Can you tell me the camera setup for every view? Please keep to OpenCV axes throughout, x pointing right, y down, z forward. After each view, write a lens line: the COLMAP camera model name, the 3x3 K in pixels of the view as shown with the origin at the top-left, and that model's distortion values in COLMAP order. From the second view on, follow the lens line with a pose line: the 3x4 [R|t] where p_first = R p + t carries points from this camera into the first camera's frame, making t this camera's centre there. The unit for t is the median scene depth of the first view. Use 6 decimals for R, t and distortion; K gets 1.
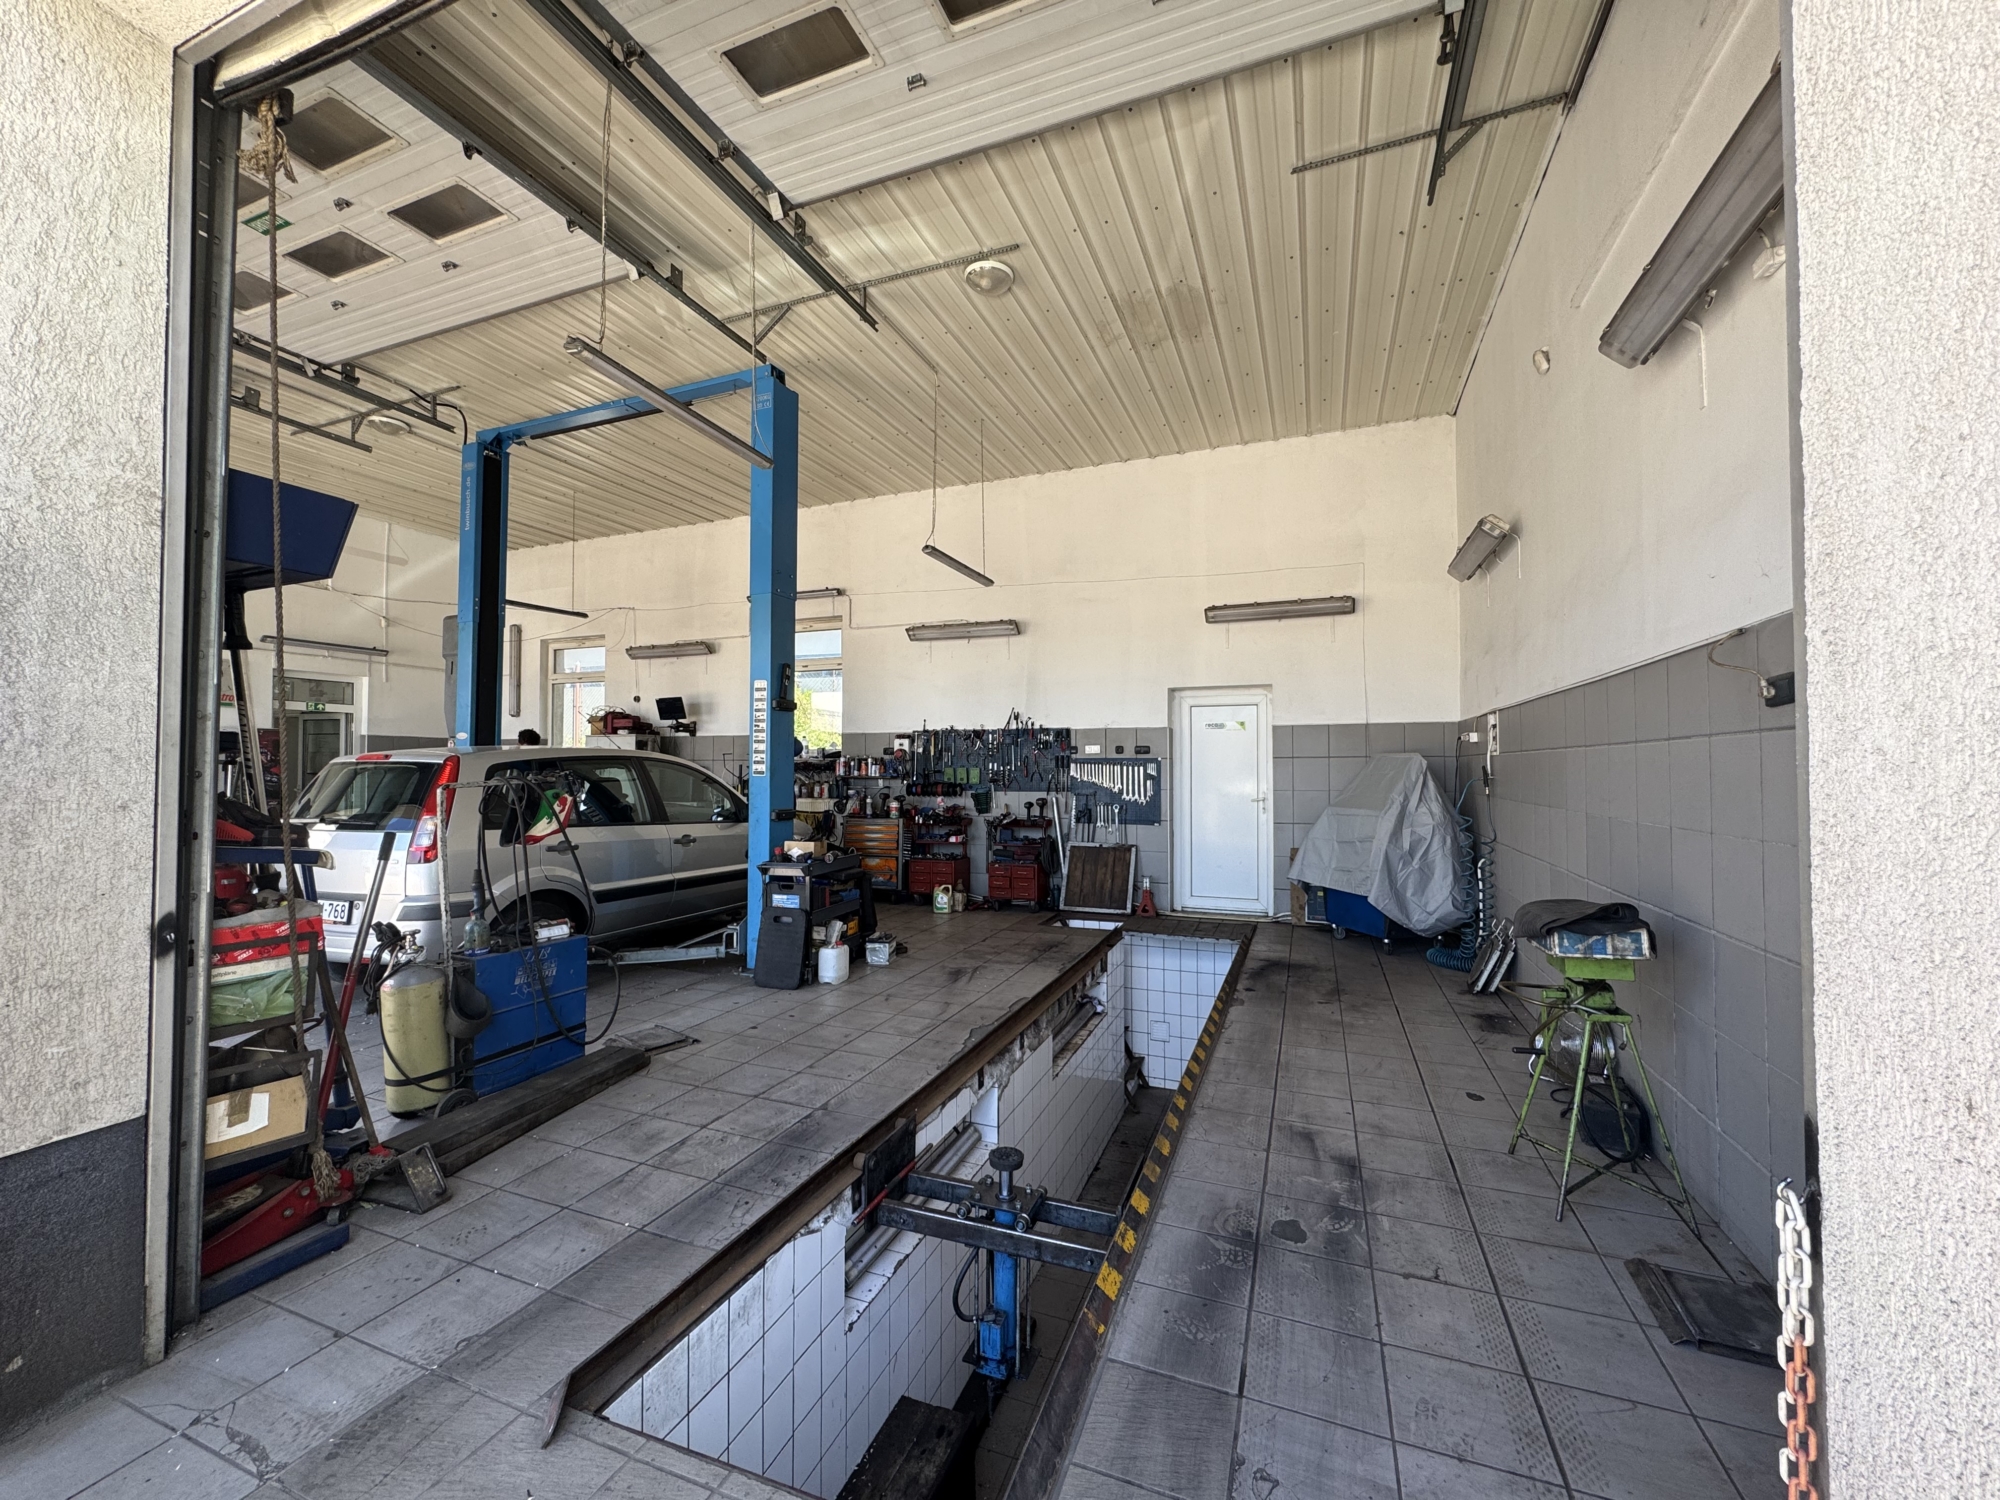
lens RADIAL K [[800.5, 0, 999.6], [0, 800.5, 752.0], [0, 0, 1]] dist [-0.003944, 0.001010]
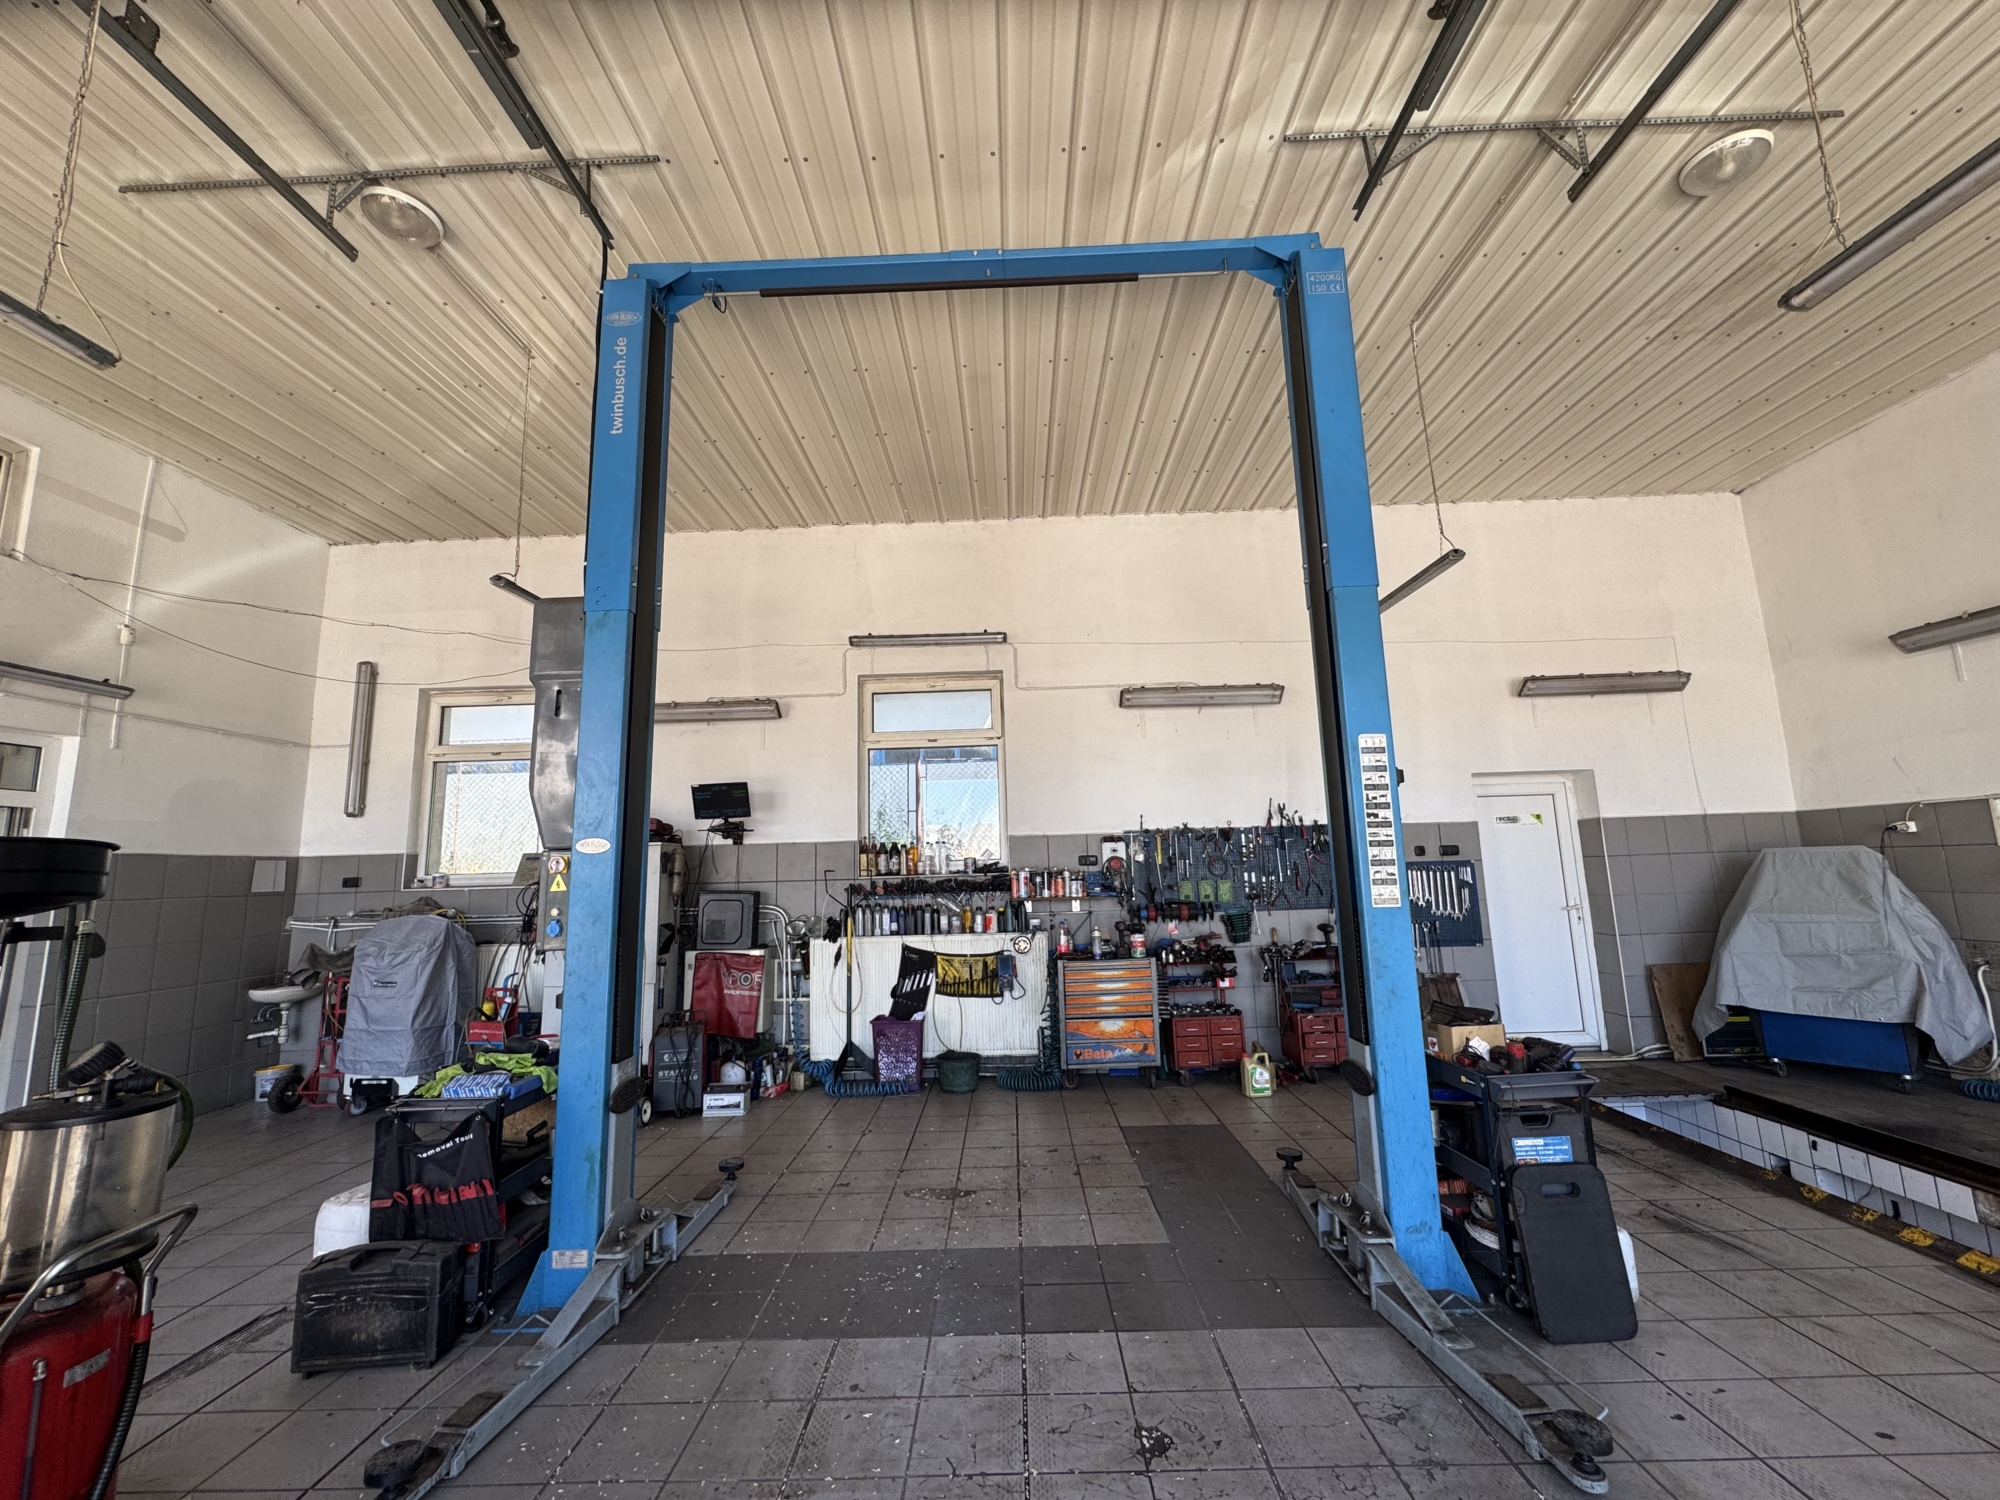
lens RADIAL K [[800.5, 0, 997.5], [0, 800.5, 750.6], [0, 0, 1]] dist [-0.003944, 0.001010]
pose [[0.935905, 0.024676, 0.351387, -0.556409], [0.022650, 0.991263, -0.129938, -0.008323], [-0.351523, 0.129568, 0.927170, 0.429794]]
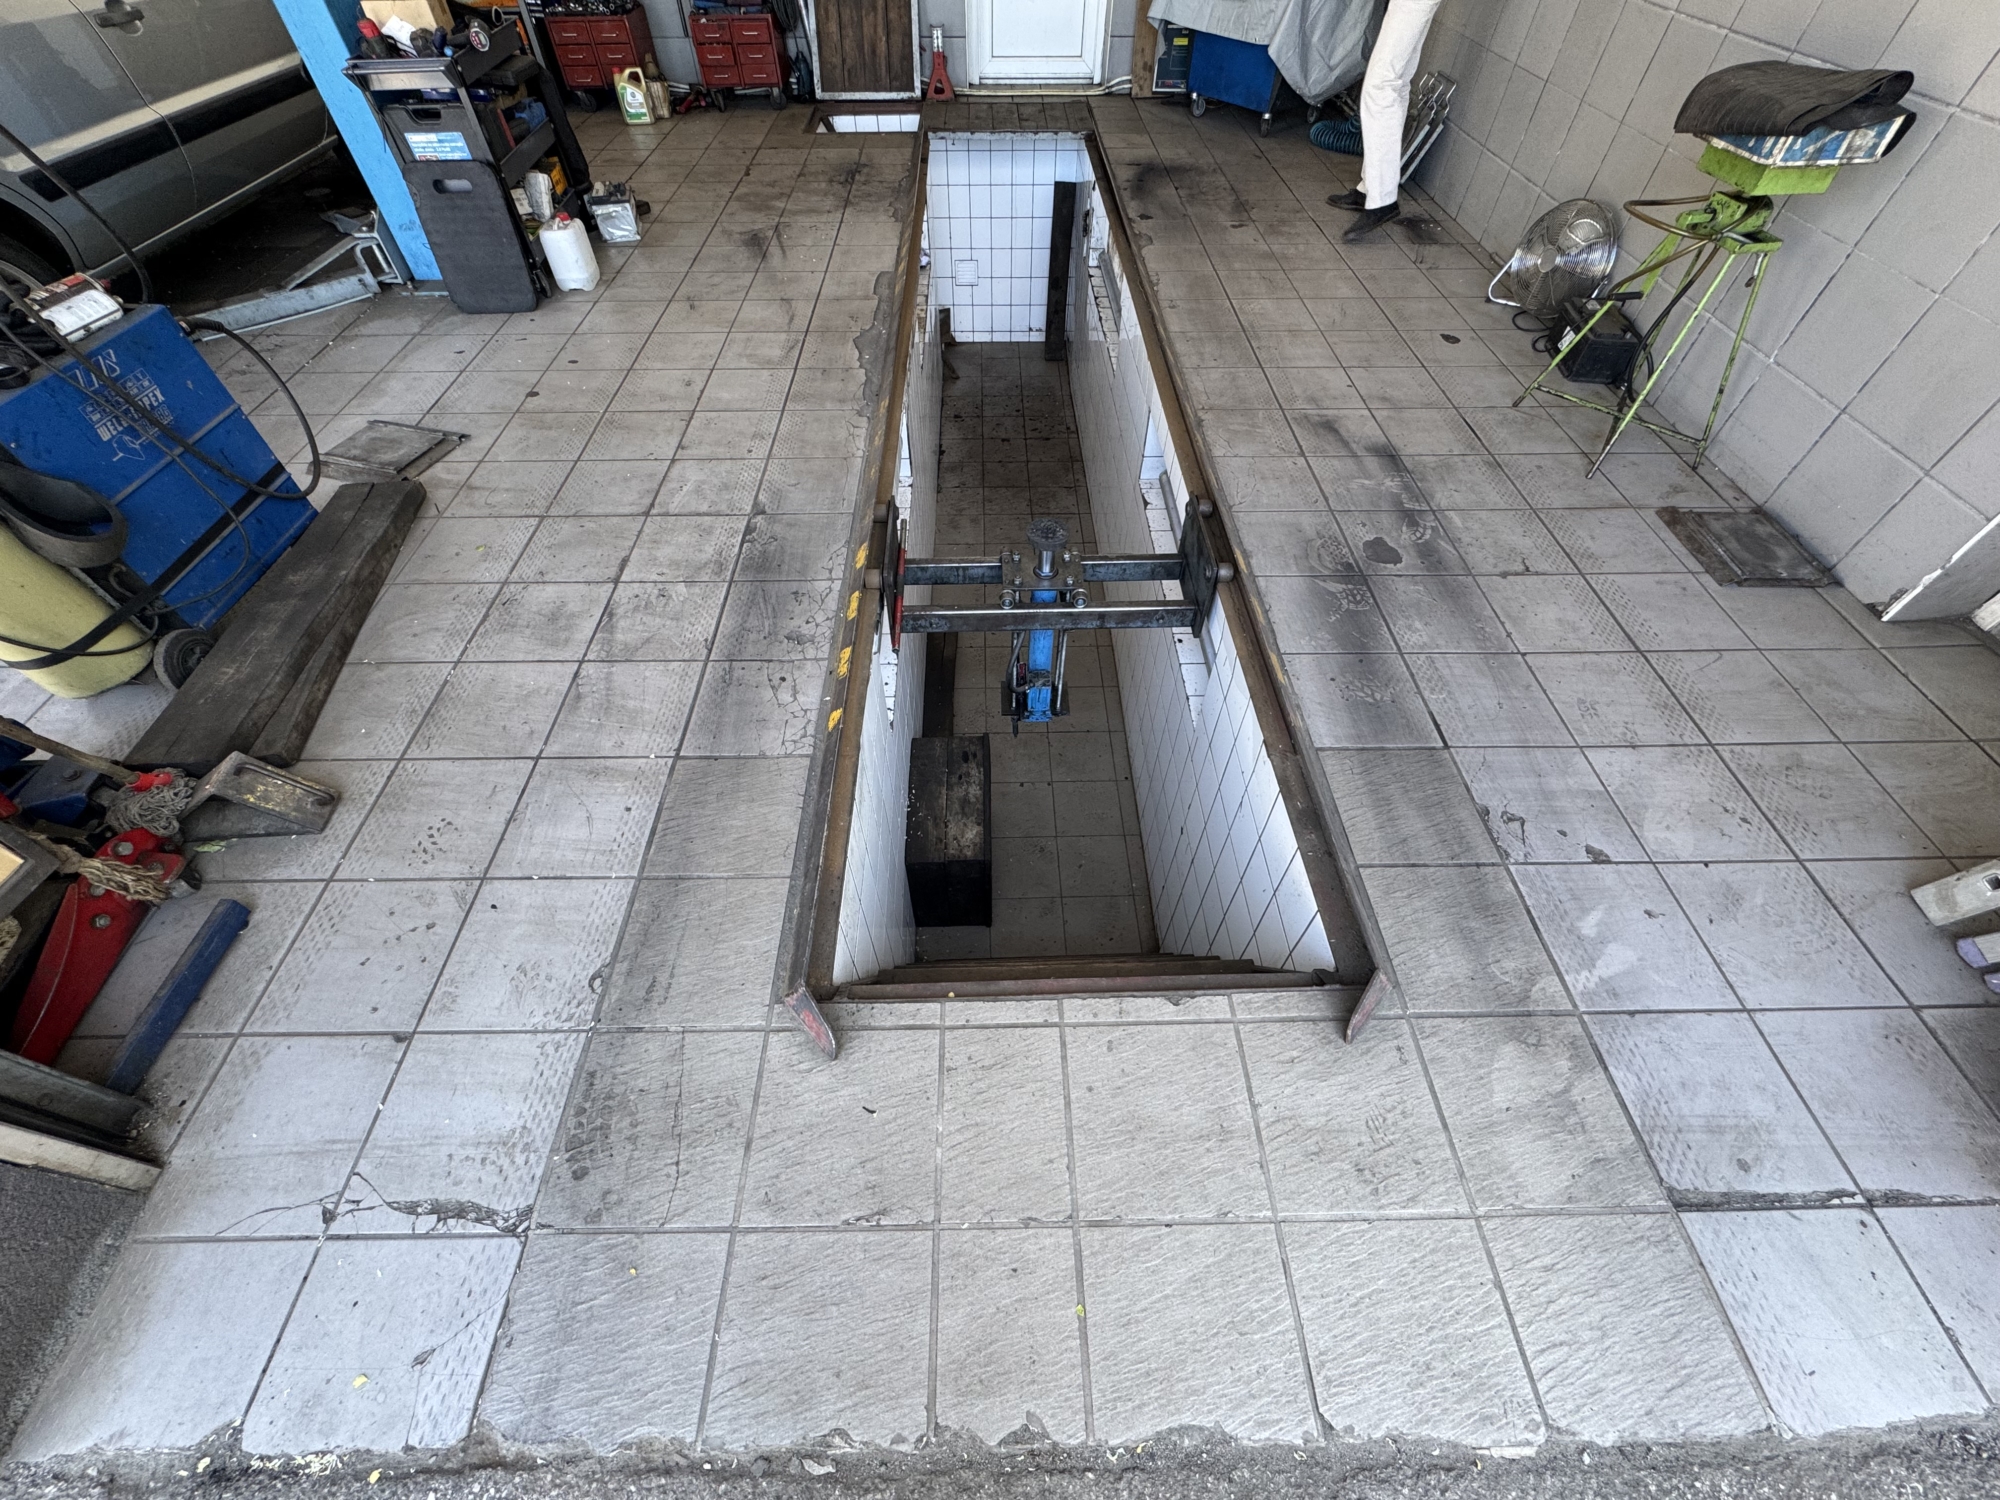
lens RADIAL K [[800.5, 0, 1002.0], [0, 800.5, 752.3], [0, 0, 1]] dist [-0.003944, 0.001010]
pose [[0.924455, -0.295551, 0.240900, -0.113386], [-0.007837, 0.616938, 0.786973, 0.002731], [-0.381211, -0.729409, 0.568015, 0.151848]]
